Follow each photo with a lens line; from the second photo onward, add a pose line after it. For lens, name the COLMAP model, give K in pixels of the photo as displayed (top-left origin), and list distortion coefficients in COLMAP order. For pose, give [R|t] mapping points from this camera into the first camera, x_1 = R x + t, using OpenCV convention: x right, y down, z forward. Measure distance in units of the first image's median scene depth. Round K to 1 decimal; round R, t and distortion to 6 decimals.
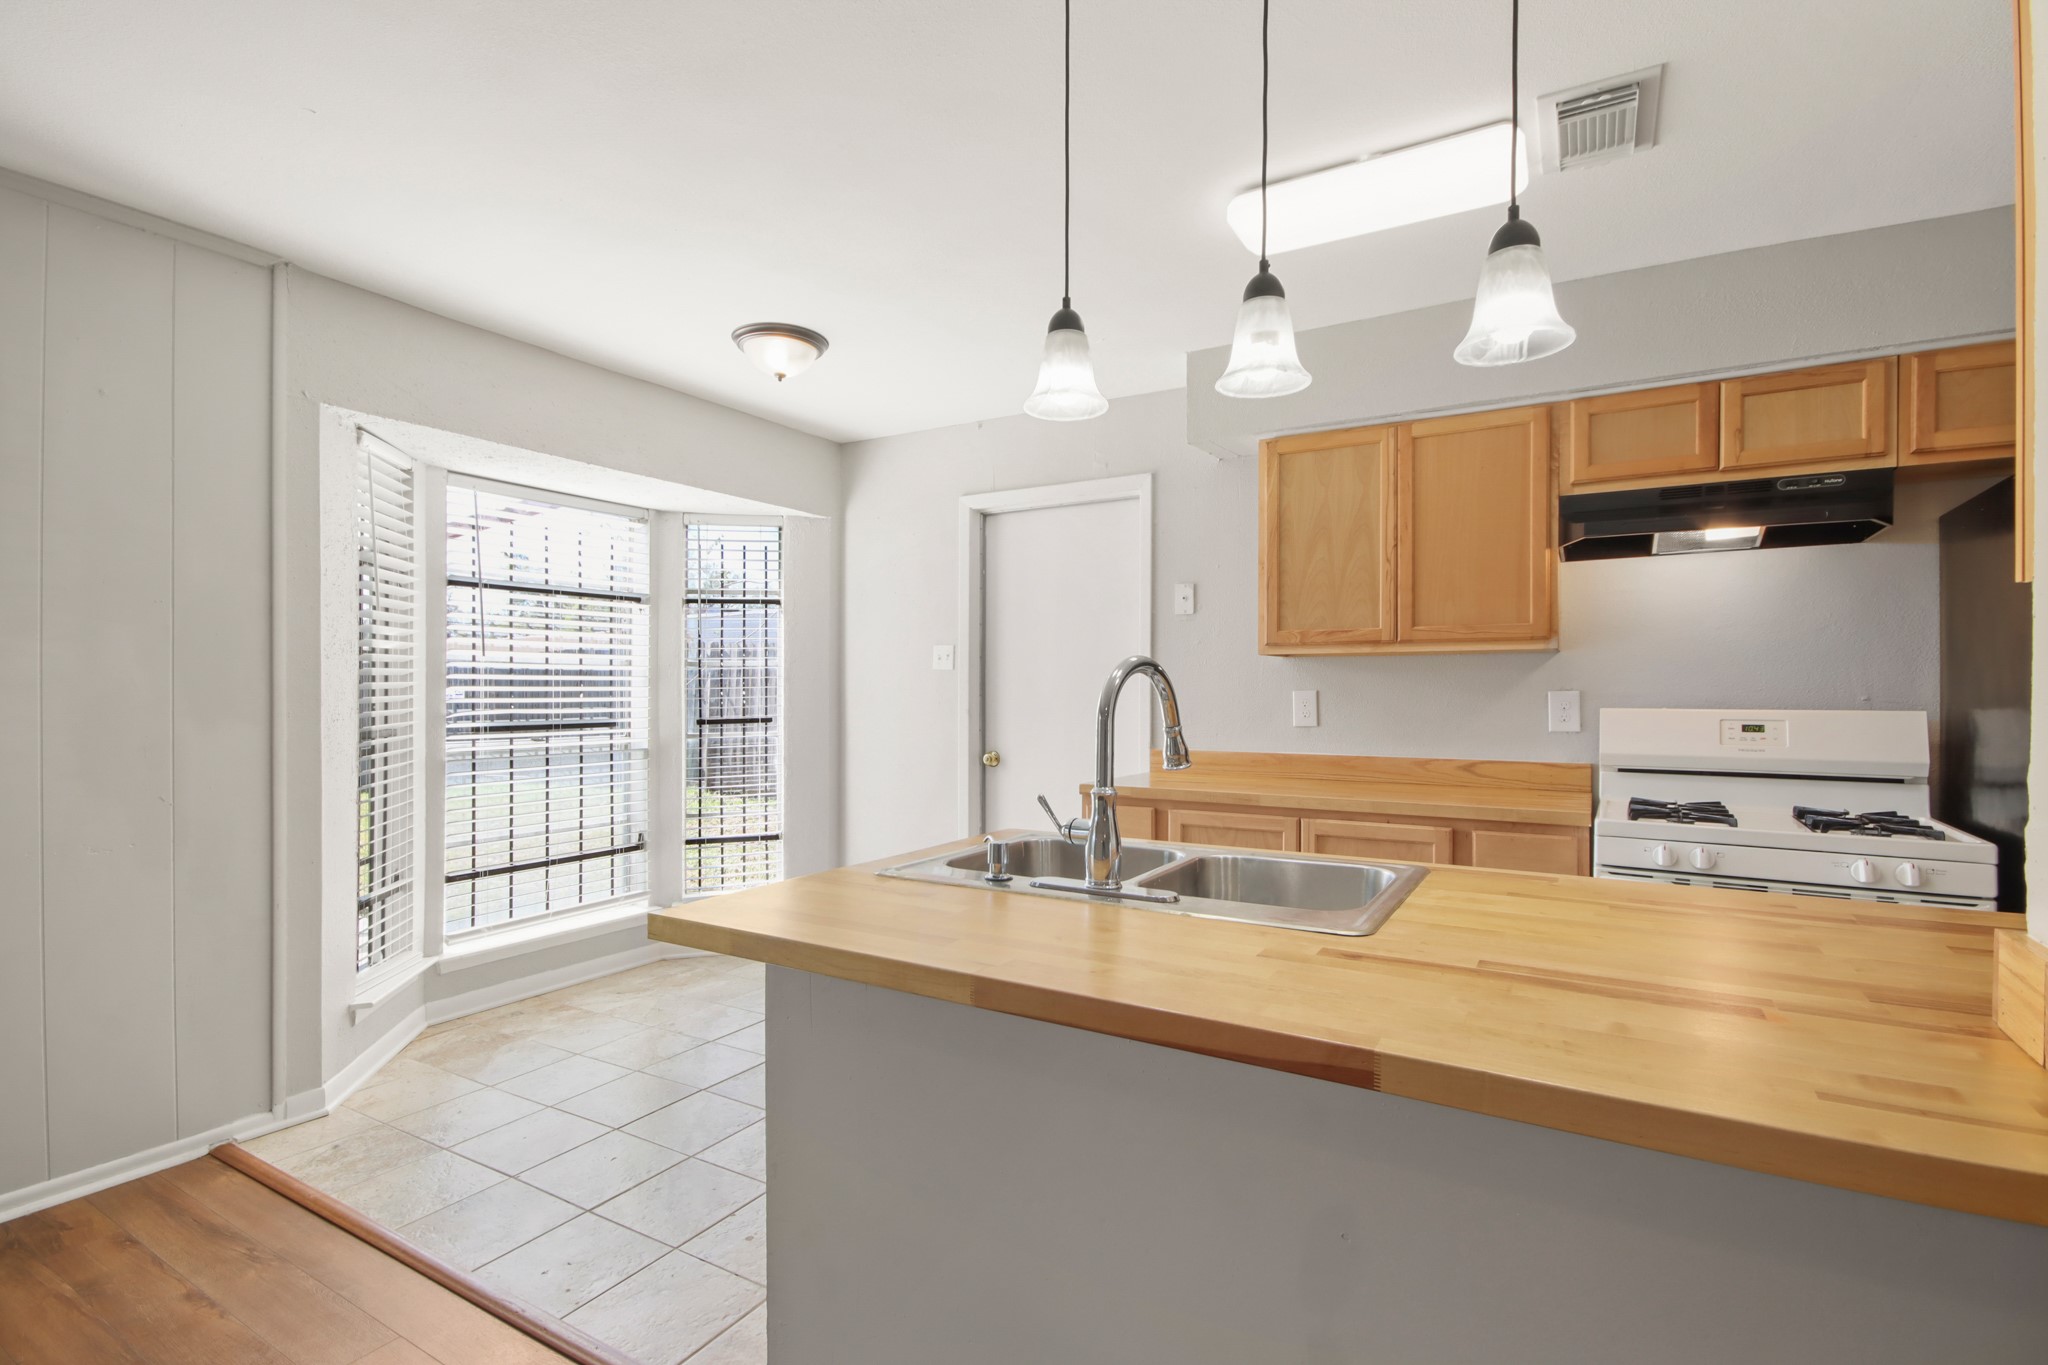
lens RADIAL K [[950.2, 0, 1019.6], [0, 950.2, 684.0], [0, 0, 1]] dist [0.020439, 0.000221]
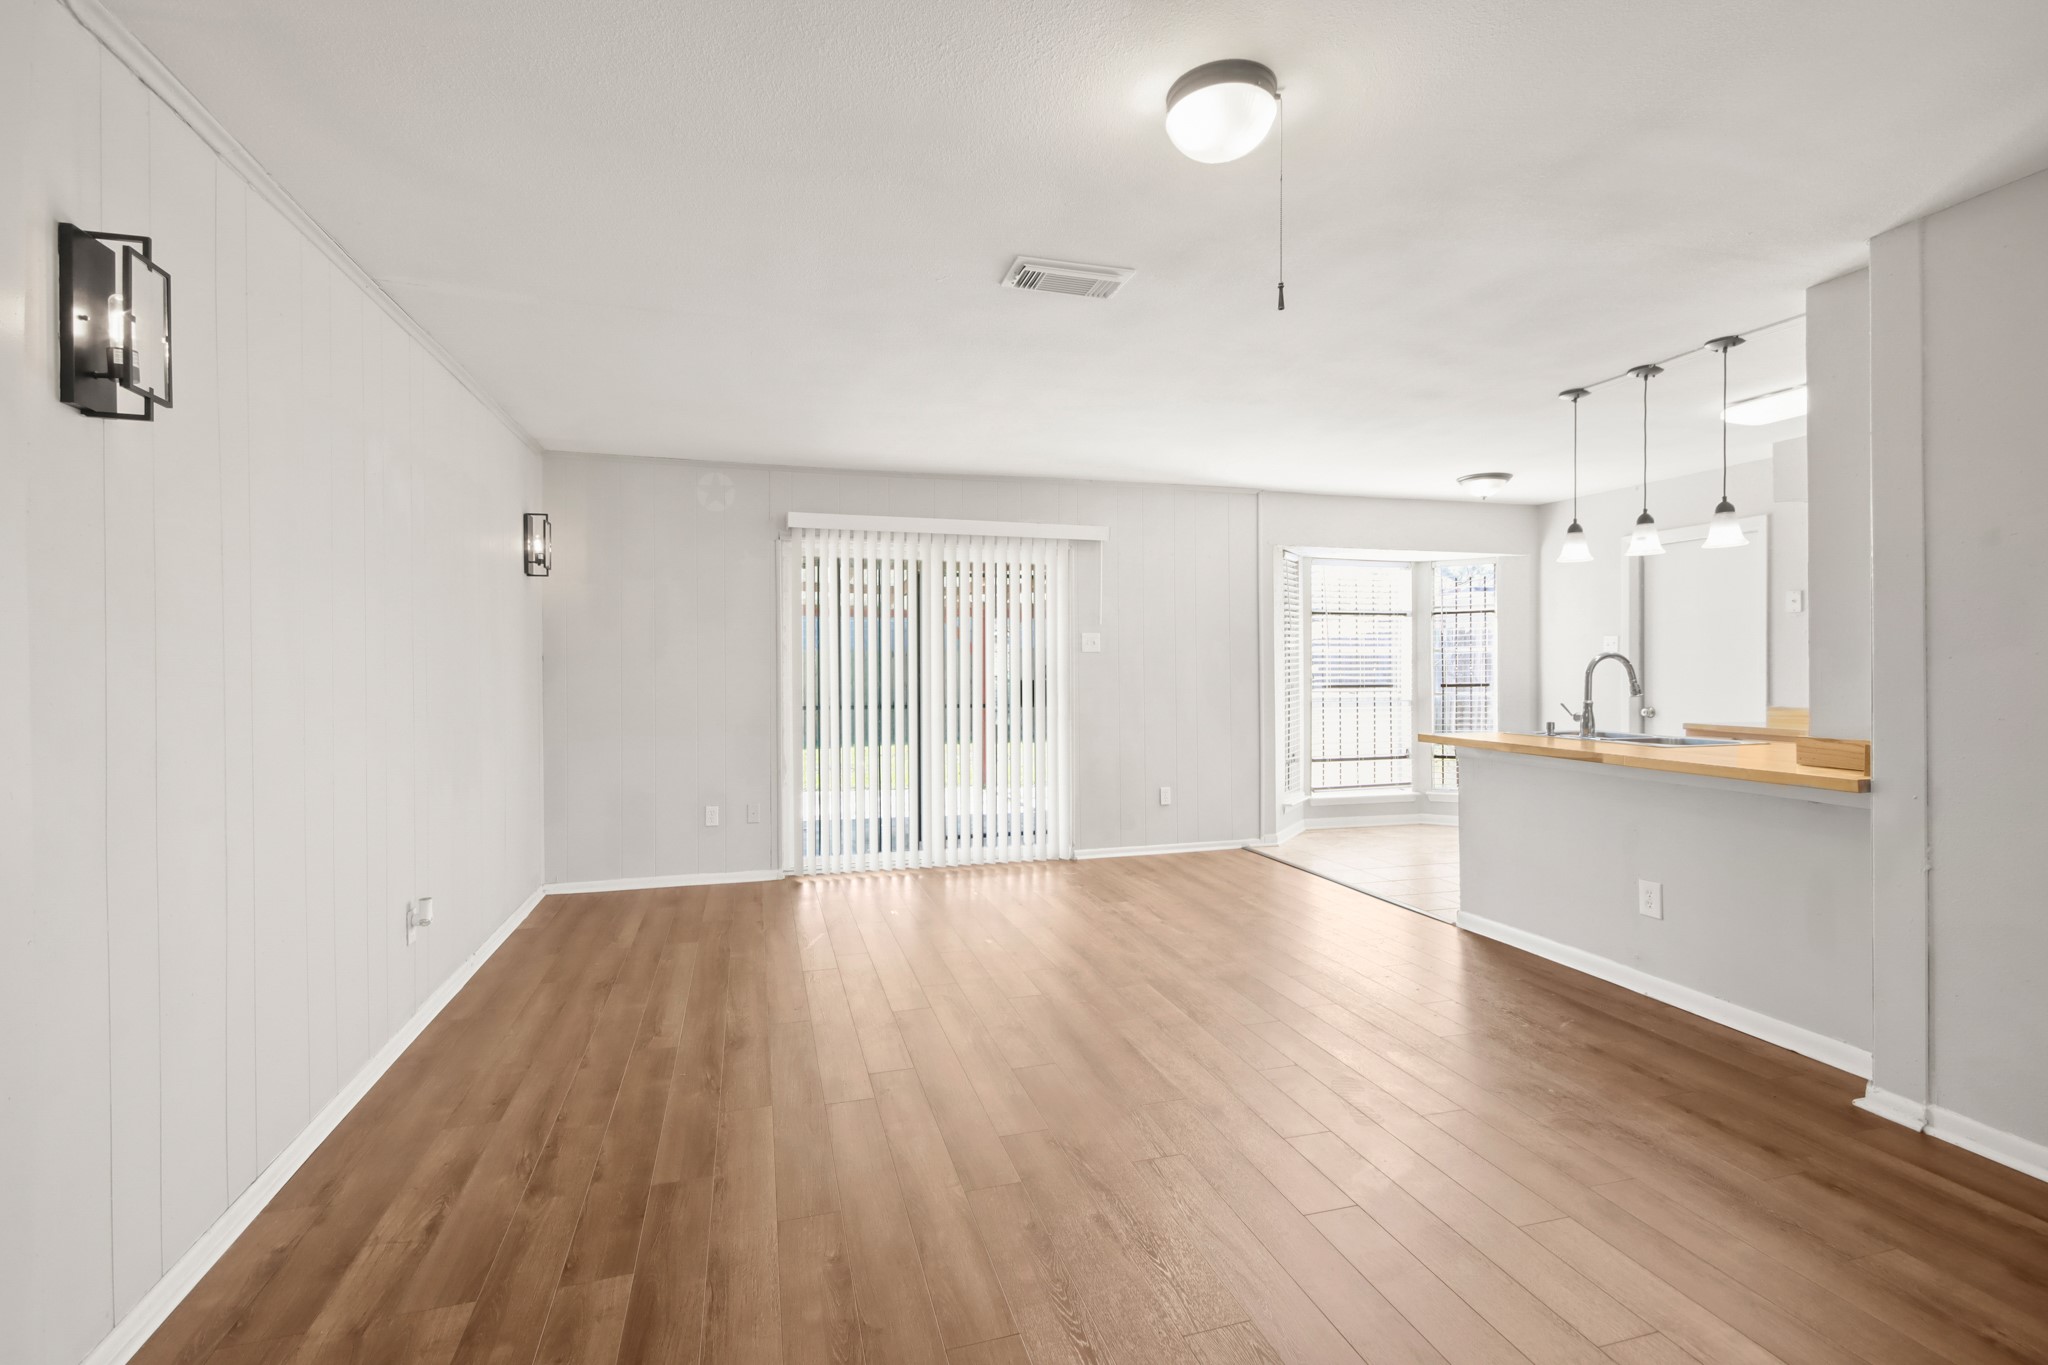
lens RADIAL K [[950.2, 0, 1015.9], [0, 950.2, 665.7], [0, 0, 1]] dist [0.020439, 0.000221]
pose [[0.727621, -0.004070, -0.685968, 0.308566], [0.006934, 0.999975, 0.001423, -0.002661], [0.685945, -0.005792, 0.727631, -0.841430]]
